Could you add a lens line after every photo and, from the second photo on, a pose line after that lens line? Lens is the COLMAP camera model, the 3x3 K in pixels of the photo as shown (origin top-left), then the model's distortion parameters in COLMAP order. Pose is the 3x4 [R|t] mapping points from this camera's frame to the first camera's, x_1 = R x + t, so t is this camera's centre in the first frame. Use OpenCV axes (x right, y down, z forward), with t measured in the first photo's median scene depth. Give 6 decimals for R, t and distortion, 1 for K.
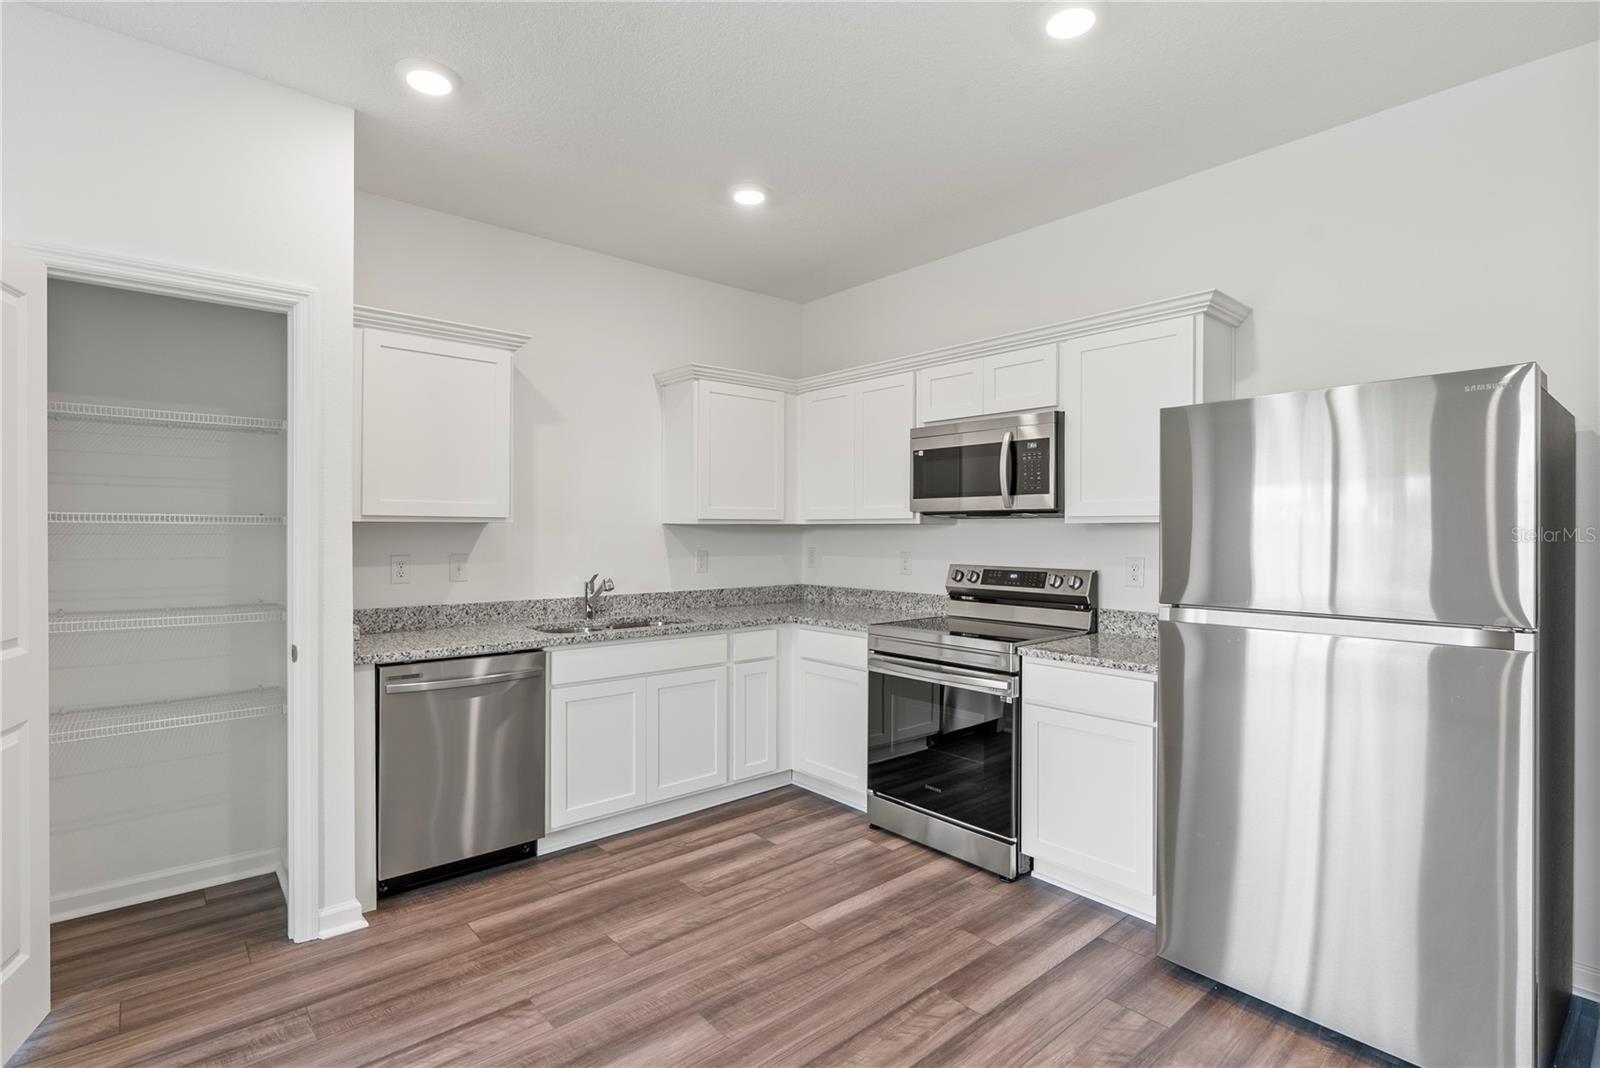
lens RADIAL K [[765.9, 0, 795.1], [0, 765.9, 534.3], [0, 0, 1]] dist [-0.004566, 0.000256]
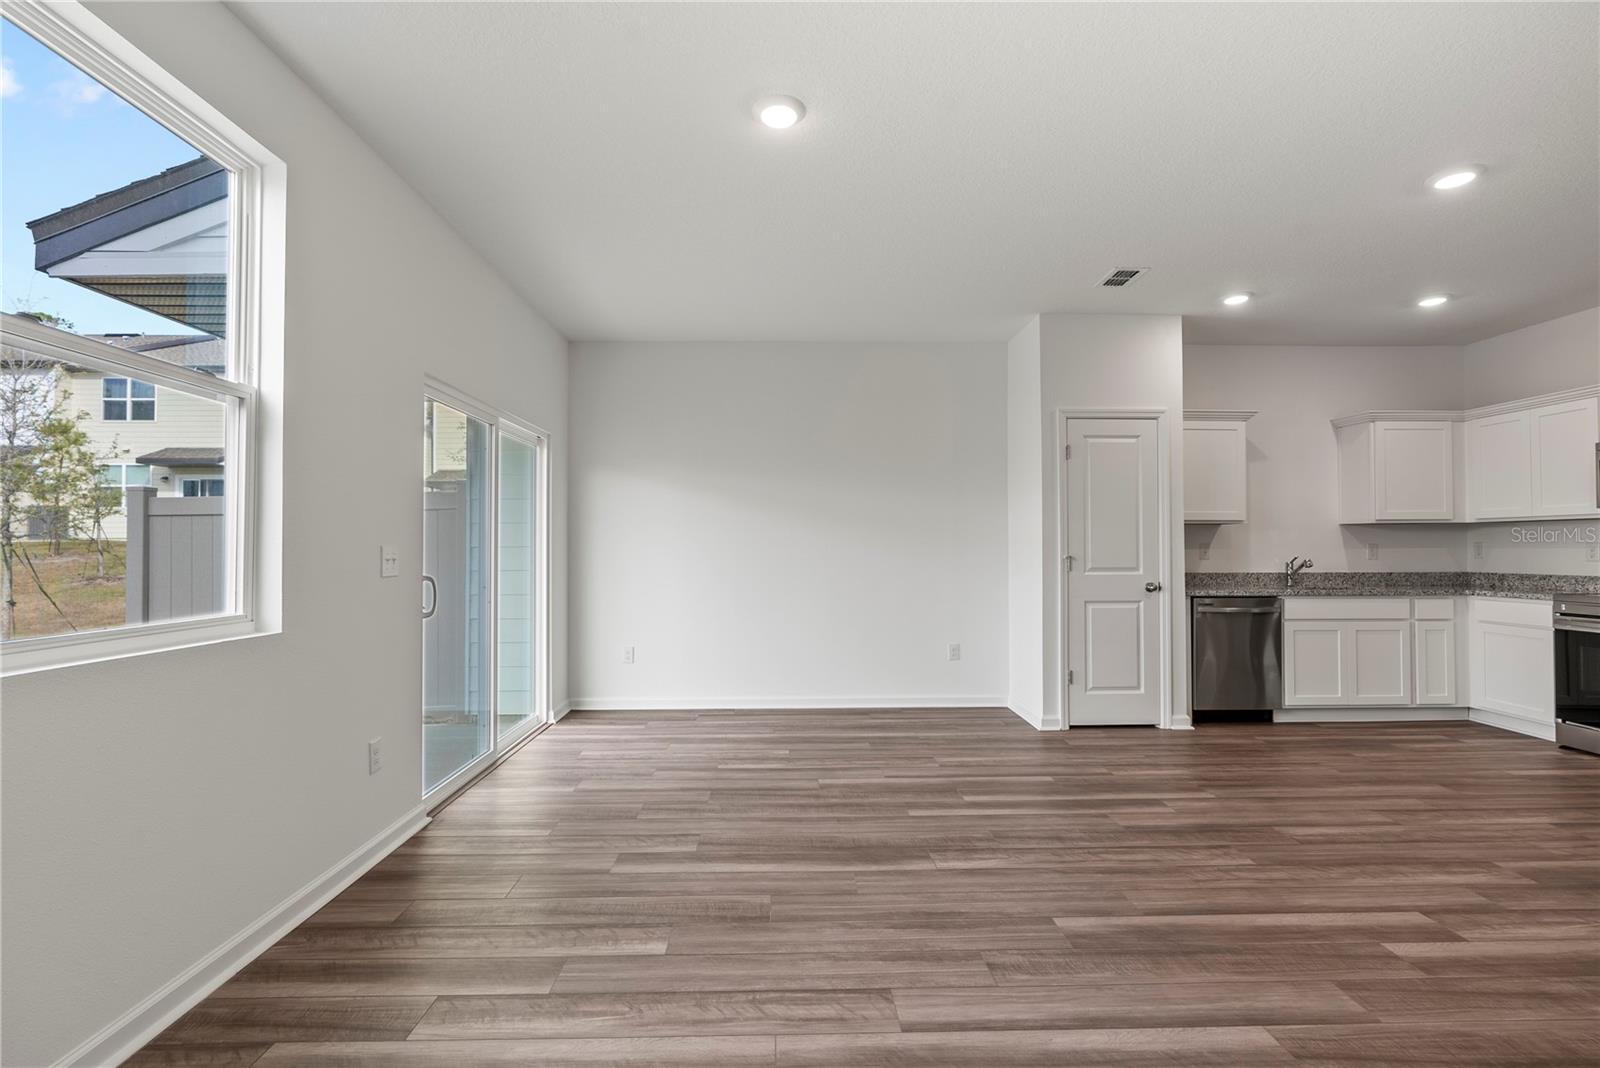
lens RADIAL K [[723.2, 0, 794.2], [0, 723.2, 534.0], [0, 0, 1]] dist [-0.012215, 0.004794]
pose [[0.771840, -0.015875, -0.635618, -0.129028], [-0.000028, 0.999687, -0.025002, 0.045429], [0.635816, 0.019315, 0.771599, -0.810407]]
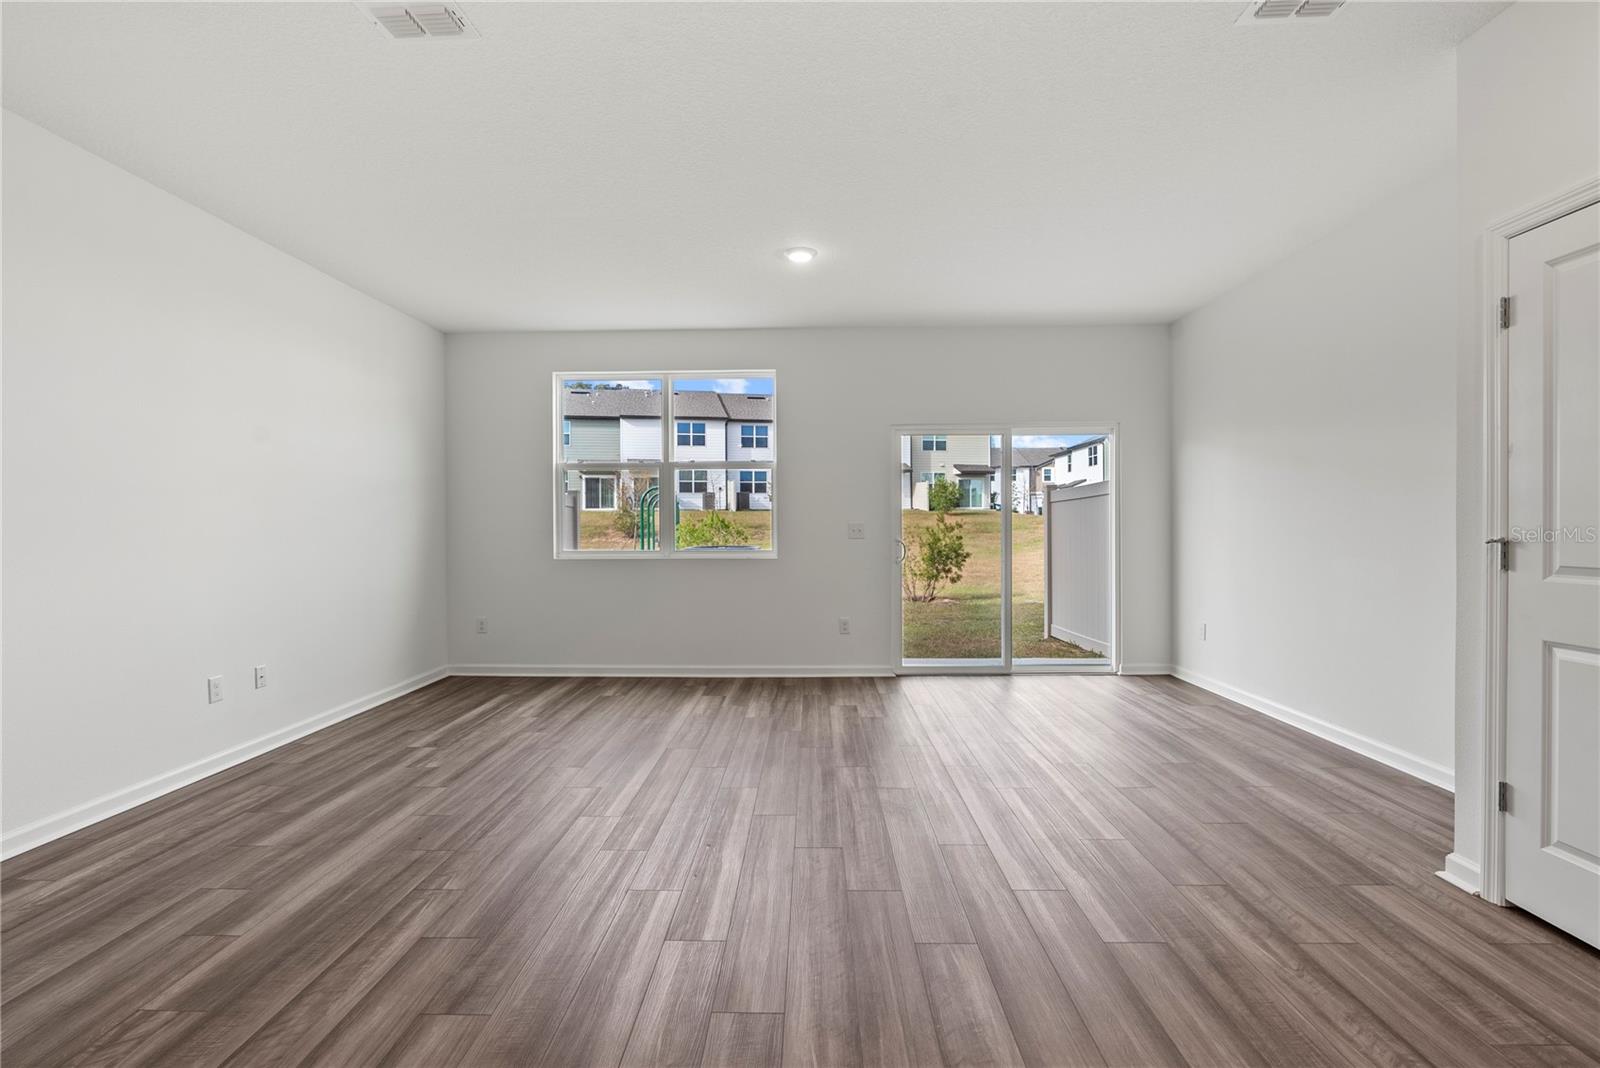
lens RADIAL K [[723.2, 0, 792.8], [0, 723.2, 533.6], [0, 0, 1]] dist [-0.012215, 0.004794]
pose [[-0.673876, 0.011409, -0.738757, 0.297426], [0.001858, 0.999904, 0.013747, 0.039283], [0.738842, 0.007891, -0.673832, 0.561744]]
